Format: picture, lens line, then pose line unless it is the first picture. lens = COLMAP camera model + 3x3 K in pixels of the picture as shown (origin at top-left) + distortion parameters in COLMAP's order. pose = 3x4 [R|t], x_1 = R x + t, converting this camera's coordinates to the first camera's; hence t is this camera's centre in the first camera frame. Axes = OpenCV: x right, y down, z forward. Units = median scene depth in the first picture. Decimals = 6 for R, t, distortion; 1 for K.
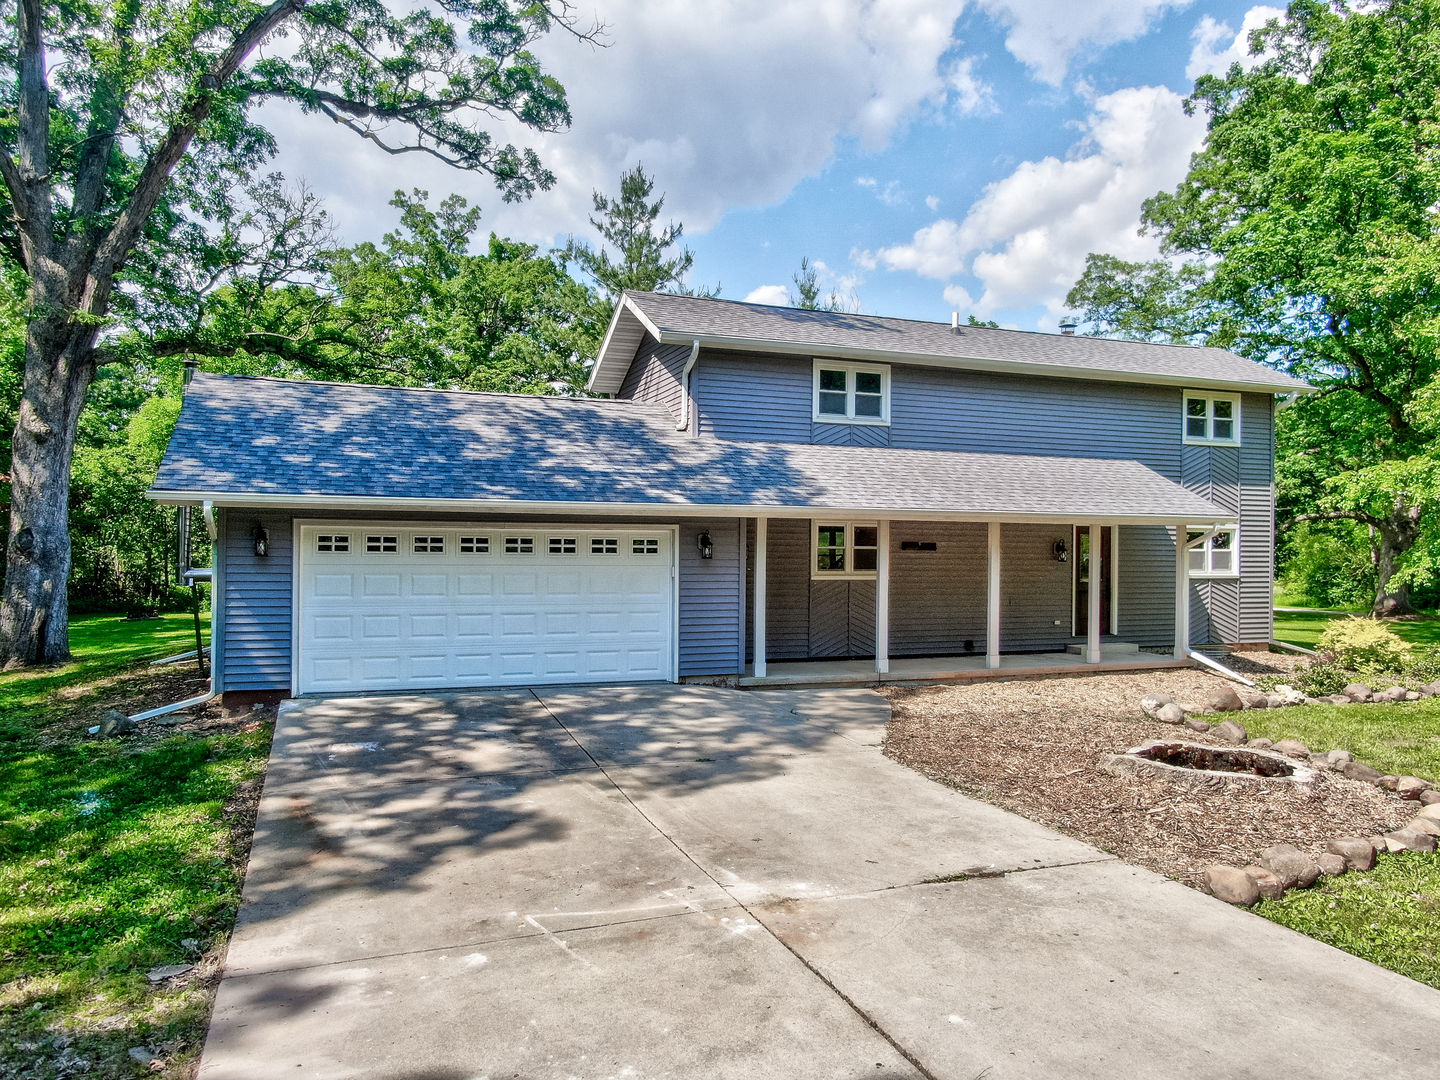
lens RADIAL K [[1009.2, 0, 720.0], [0, 1009.2, 540.0], [0, 0, 1]] dist [0.001127, 0.000514]
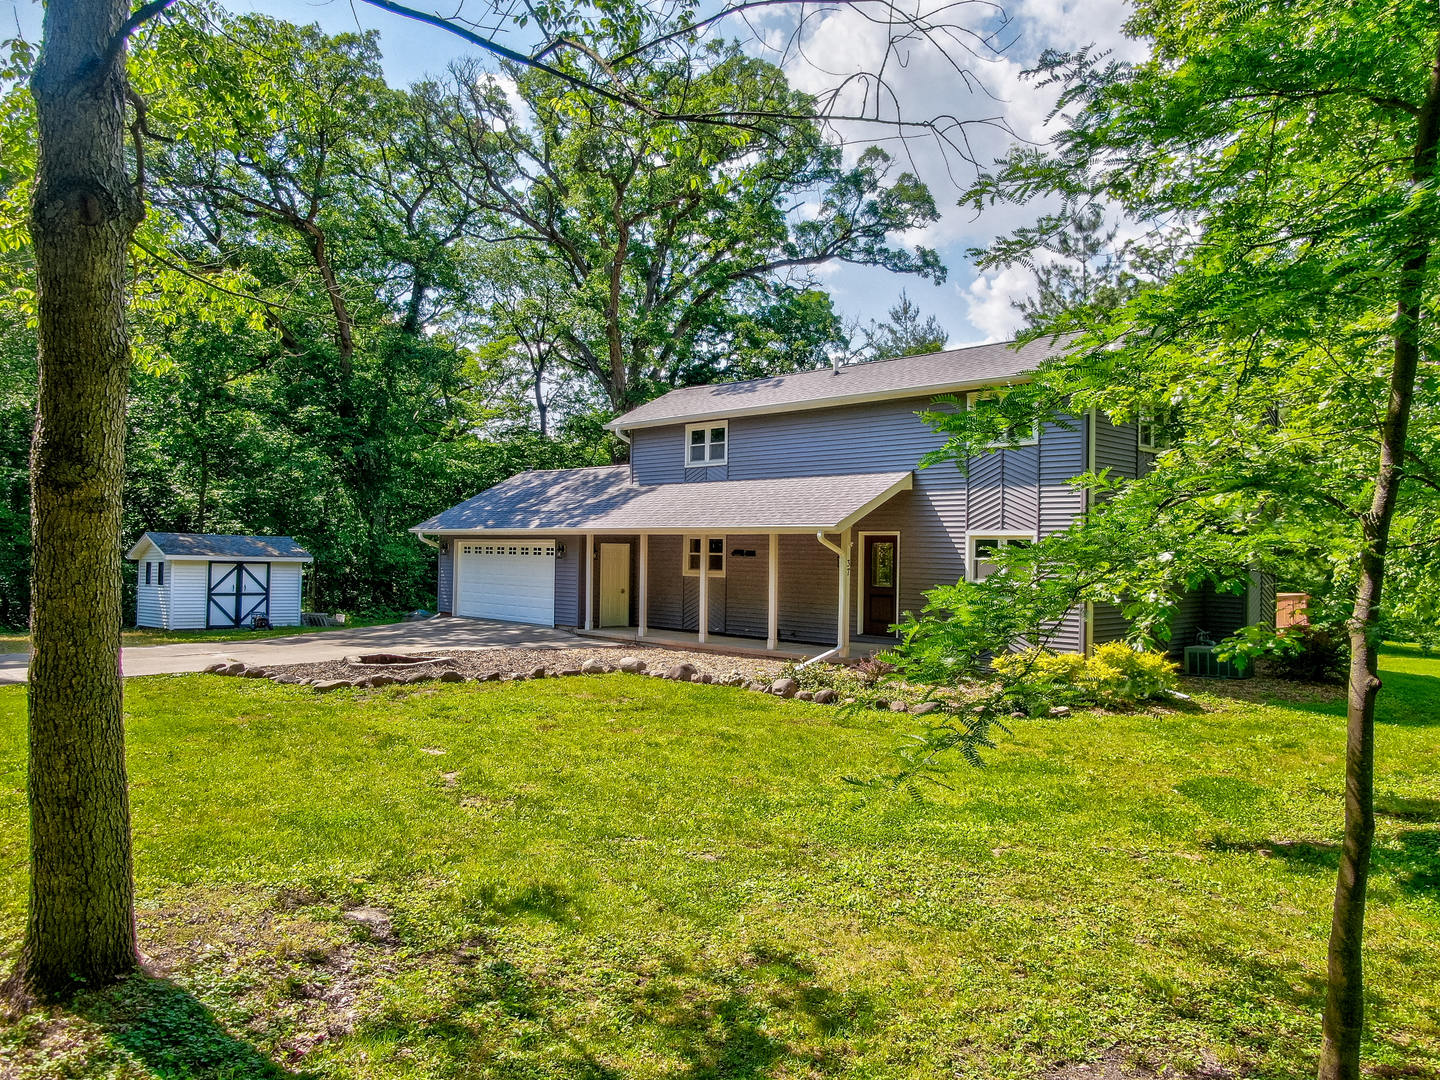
lens RADIAL K [[1049.8, 0, 720.0], [0, 1049.8, 540.0], [0, 0, 1]] dist [-0.005154, 0.007279]
pose [[0.423157, -0.015314, -0.905927, 1.459353], [-0.008715, 0.999742, -0.020971, 0.018394], [0.906014, 0.016769, 0.422914, 0.396016]]
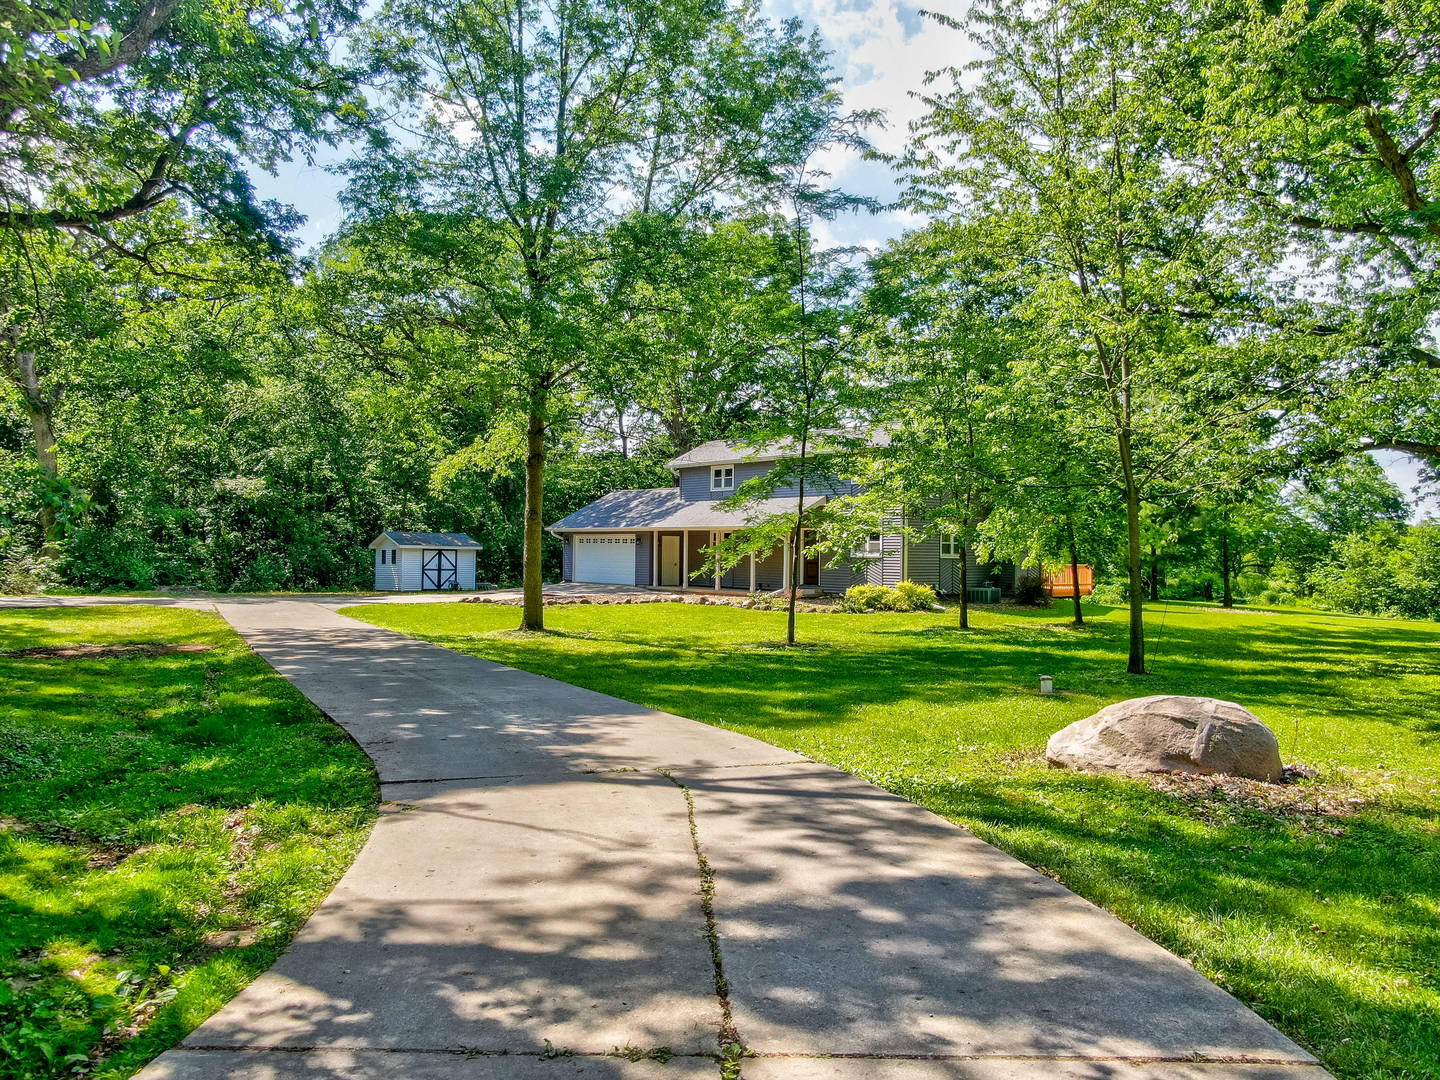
lens RADIAL K [[1049.8, 0, 720.0], [0, 1049.8, 540.0], [0, 0, 1]] dist [-0.005154, 0.007279]
pose [[0.356753, -0.016372, -0.934055, 2.473228], [-0.005284, 0.999795, -0.019543, 0.052563], [0.934184, 0.011908, 0.356593, 0.094629]]
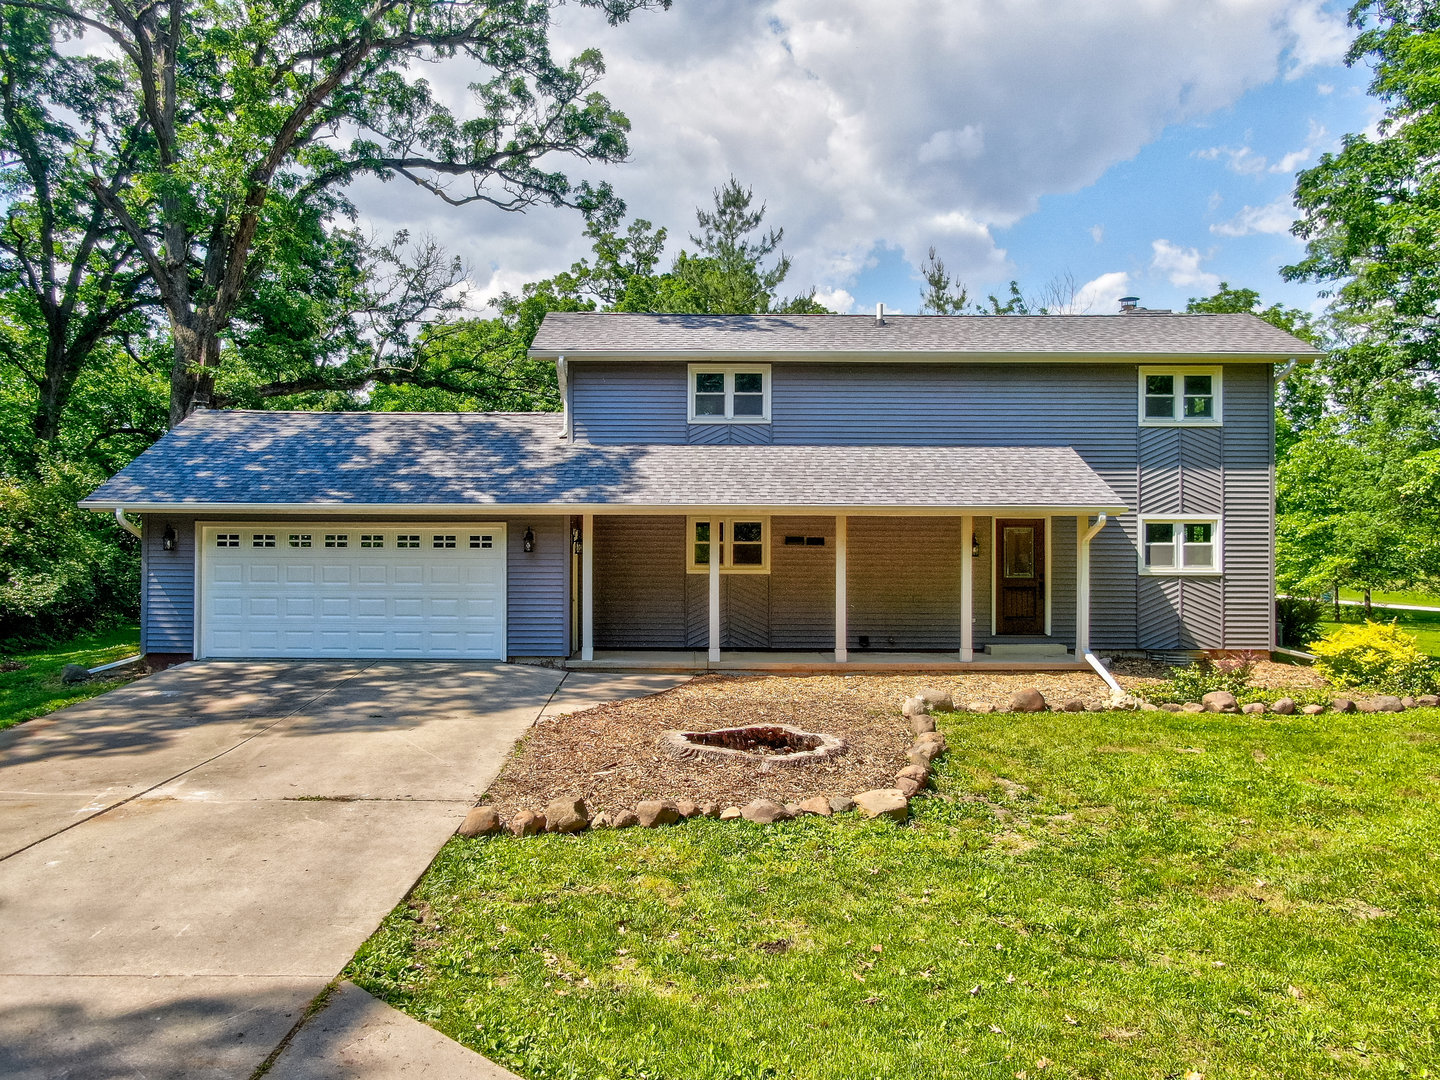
lens RADIAL K [[1049.8, 0, 720.0], [0, 1049.8, 540.0], [0, 0, 1]] dist [-0.005154, 0.007279]
pose [[0.934958, -0.008870, -0.354647, 0.500227], [0.006561, 0.999949, -0.007713, 0.012882], [0.354697, 0.004884, 0.934969, -0.012199]]
